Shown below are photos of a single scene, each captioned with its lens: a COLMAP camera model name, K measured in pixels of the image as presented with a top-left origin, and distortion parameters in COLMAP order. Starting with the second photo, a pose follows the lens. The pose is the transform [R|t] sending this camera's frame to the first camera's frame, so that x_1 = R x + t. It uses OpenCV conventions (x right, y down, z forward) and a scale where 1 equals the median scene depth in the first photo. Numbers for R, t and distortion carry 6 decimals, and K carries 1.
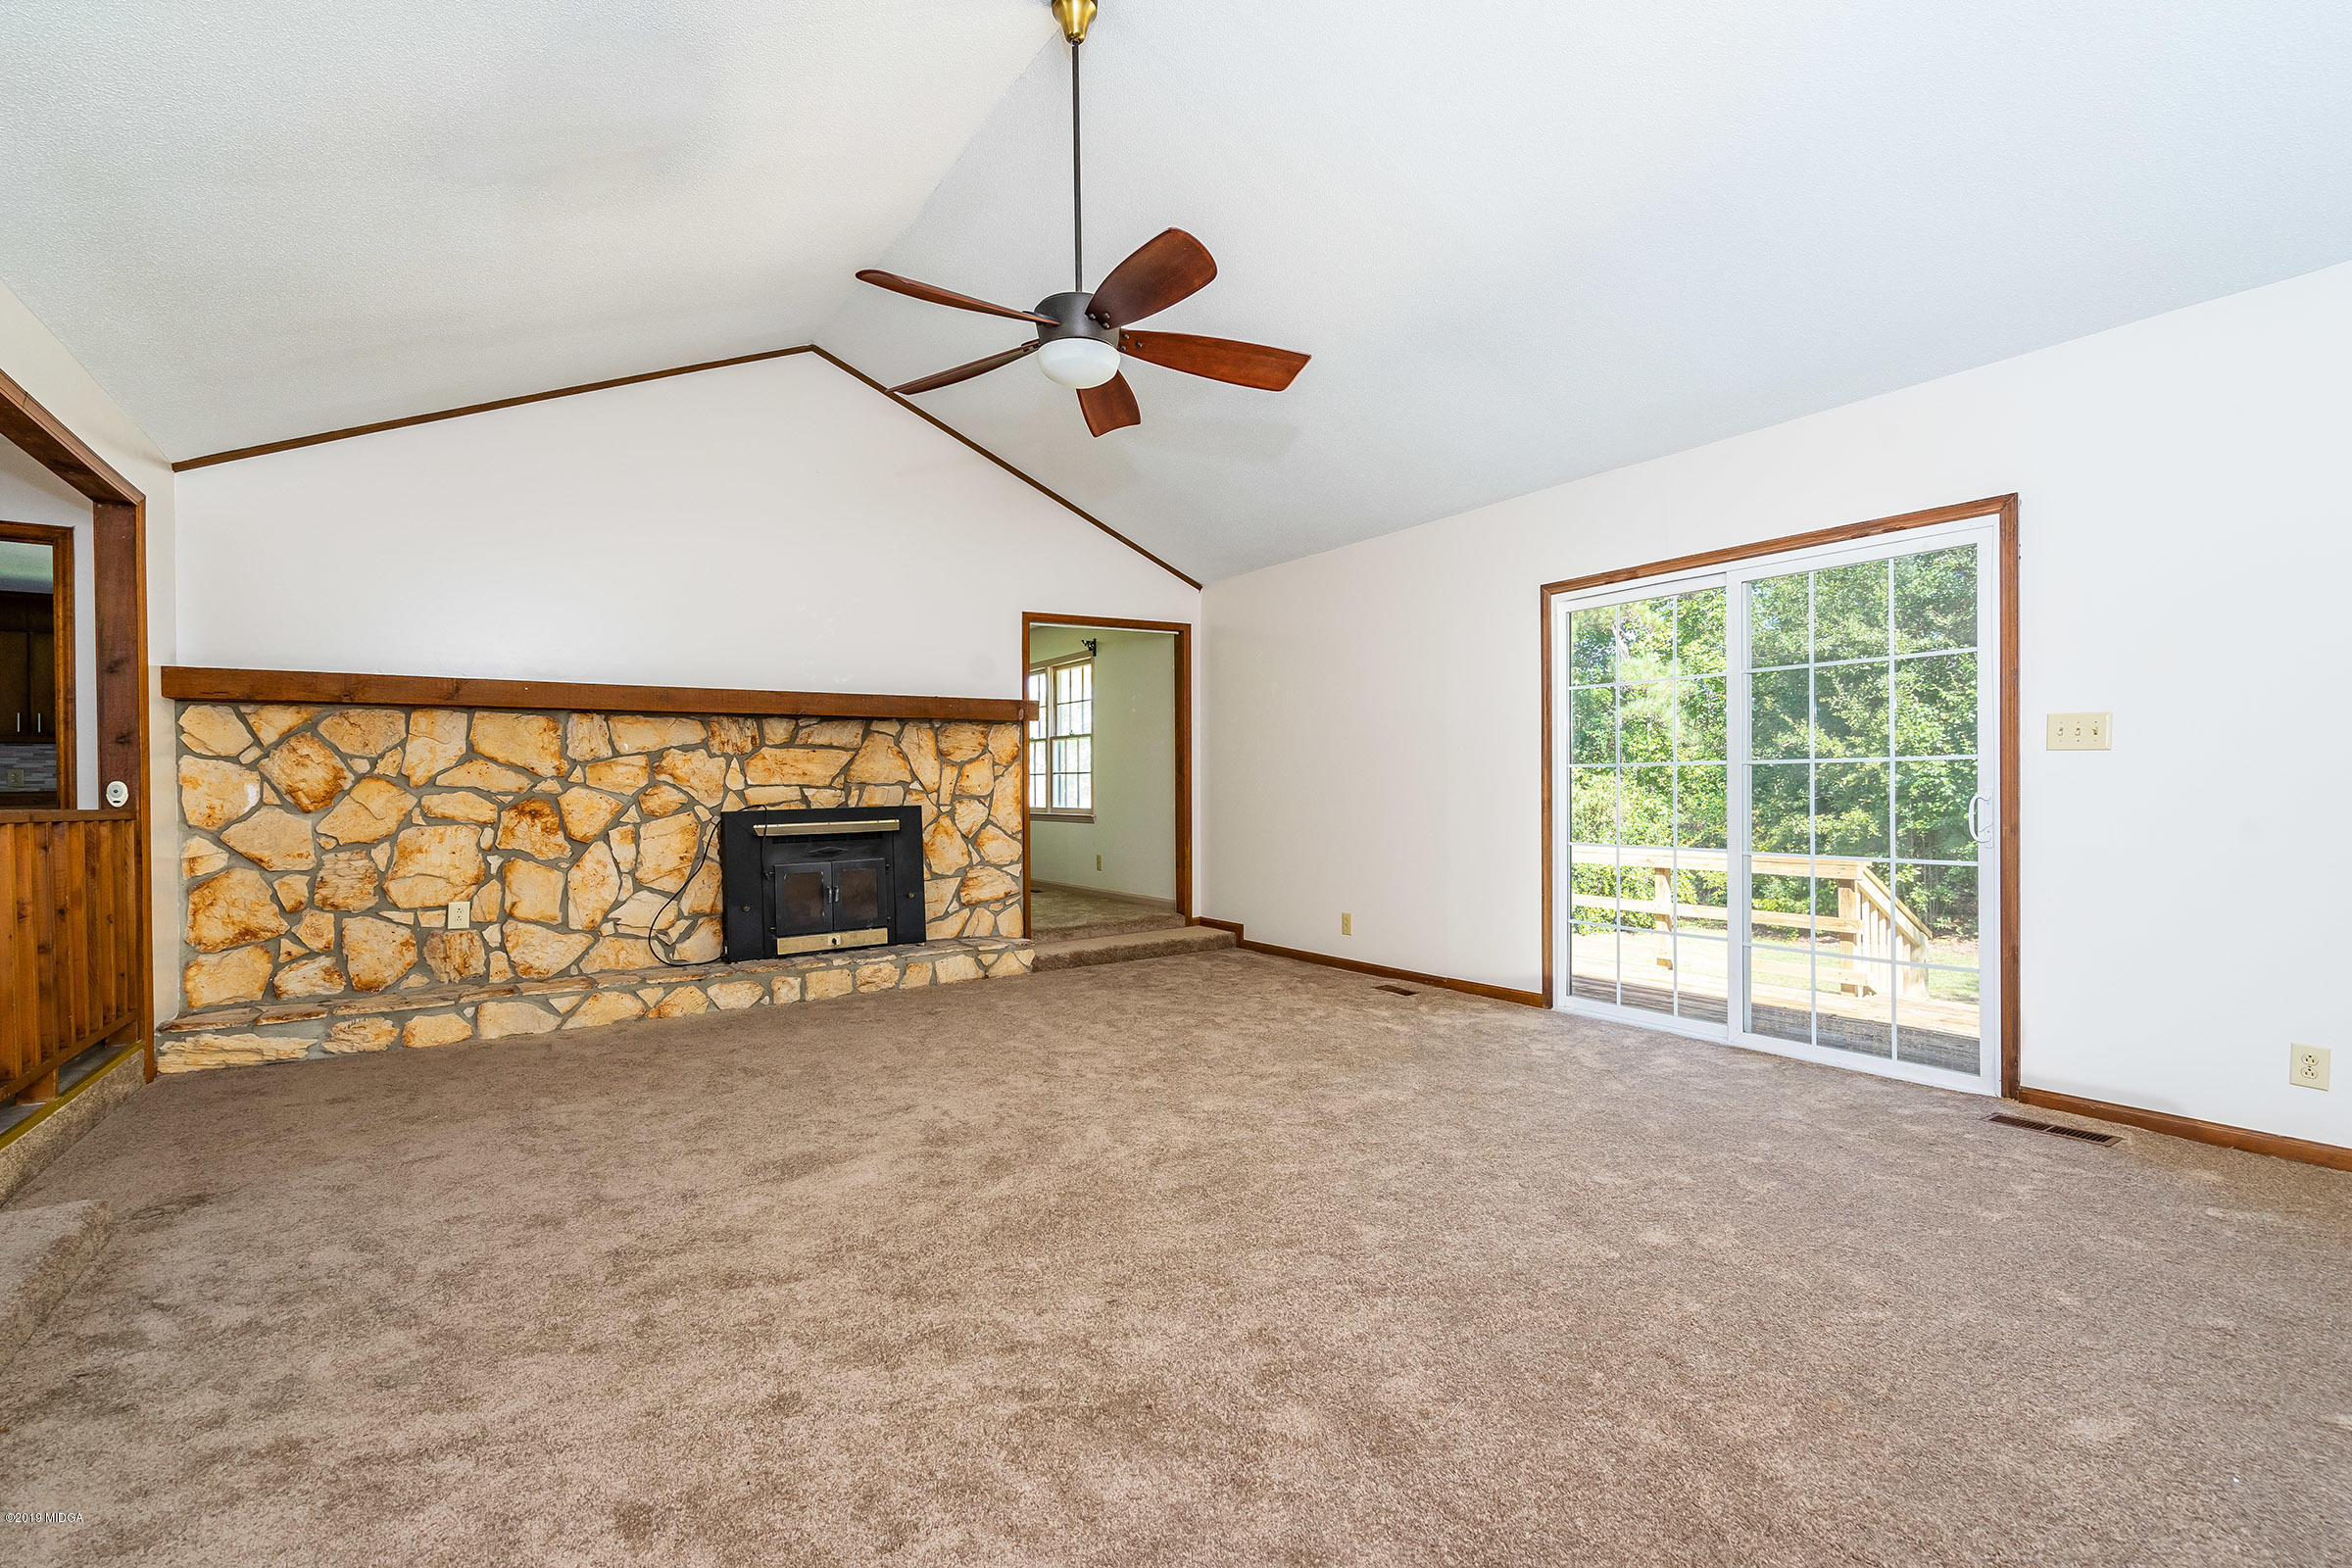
lens RADIAL K [[1067.5, 0, 1175.0], [0, 1067.5, 785.0], [0, 0, 1]] dist [-0.001164, -0.000175]
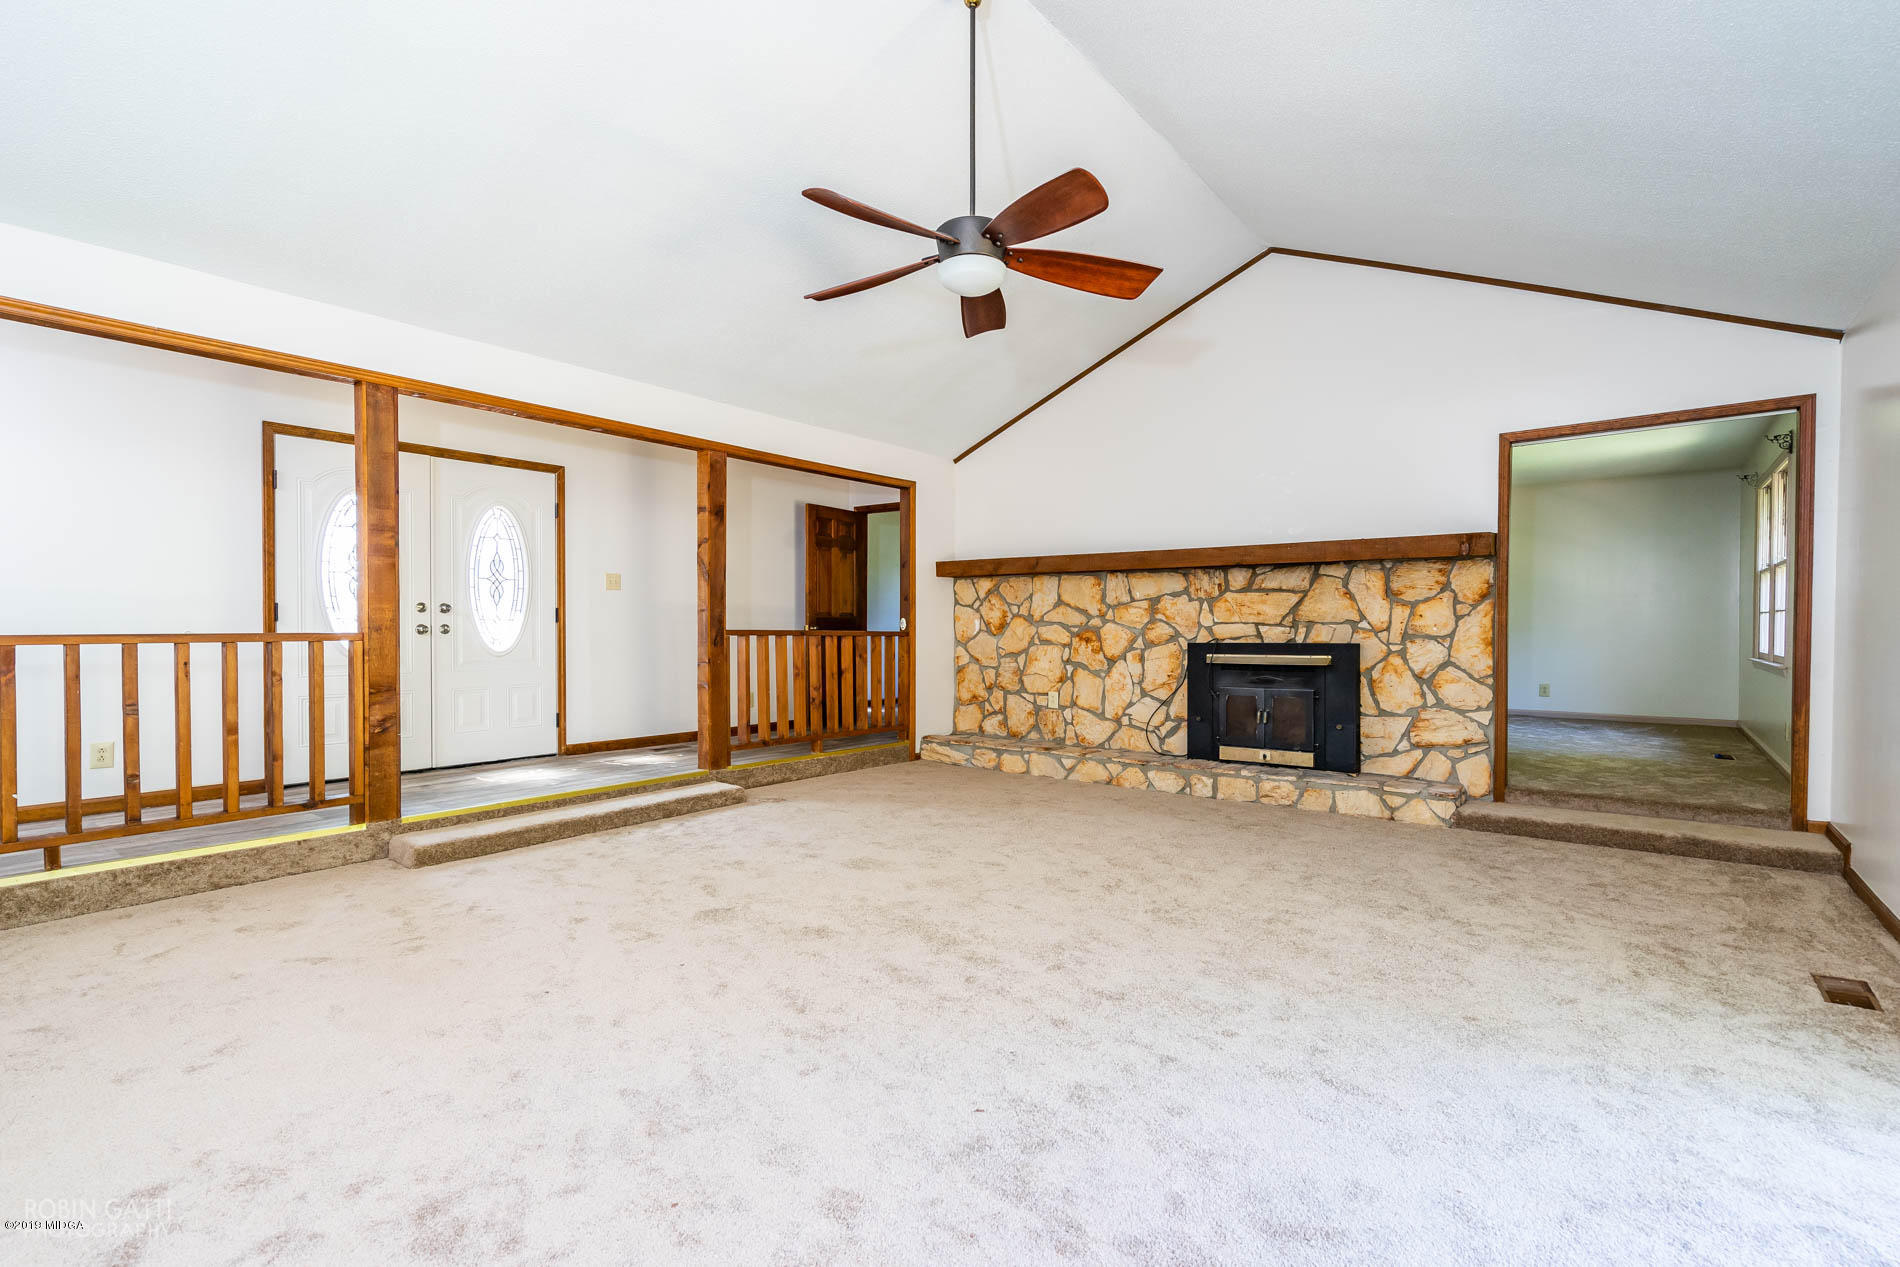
lens RADIAL K [[862.0, 0, 949.2], [0, 862.0, 633.6], [0, 0, 1]] dist [-0.001025, 0.000142]
pose [[0.314522, 0.021853, -0.948998, 0.491012], [-0.005850, 0.999761, 0.021083, -0.006711], [0.949232, -0.001079, 0.314575, 0.392622]]
